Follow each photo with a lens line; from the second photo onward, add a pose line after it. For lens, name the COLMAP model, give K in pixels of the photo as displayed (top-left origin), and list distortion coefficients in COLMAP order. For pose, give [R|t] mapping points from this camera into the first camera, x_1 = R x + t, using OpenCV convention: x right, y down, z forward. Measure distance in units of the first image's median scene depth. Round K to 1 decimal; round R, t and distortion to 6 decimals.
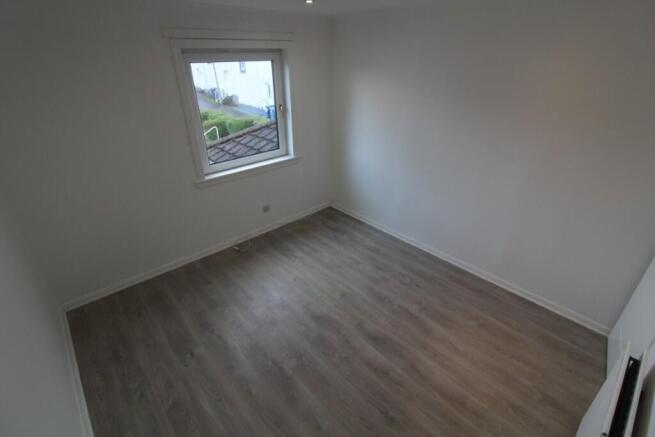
lens RADIAL K [[305.4, 0, 324.1], [0, 305.4, 217.7], [0, 0, 1]] dist [-0.016105, -0.002535]
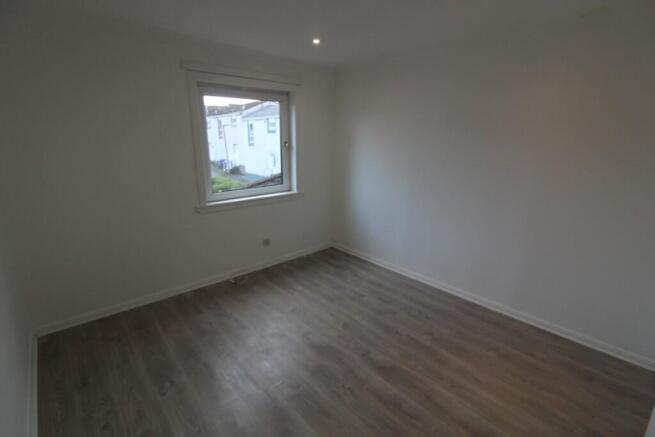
lens RADIAL K [[305.4, 0, 325.3], [0, 305.4, 222.8], [0, 0, 1]] dist [-0.016105, -0.002535]
pose [[0.999879, 0.015568, 0.000601, -0.004091], [-0.015036, 0.974428, -0.224197, 0.154755], [-0.004076, 0.224161, 0.974544, 0.044828]]
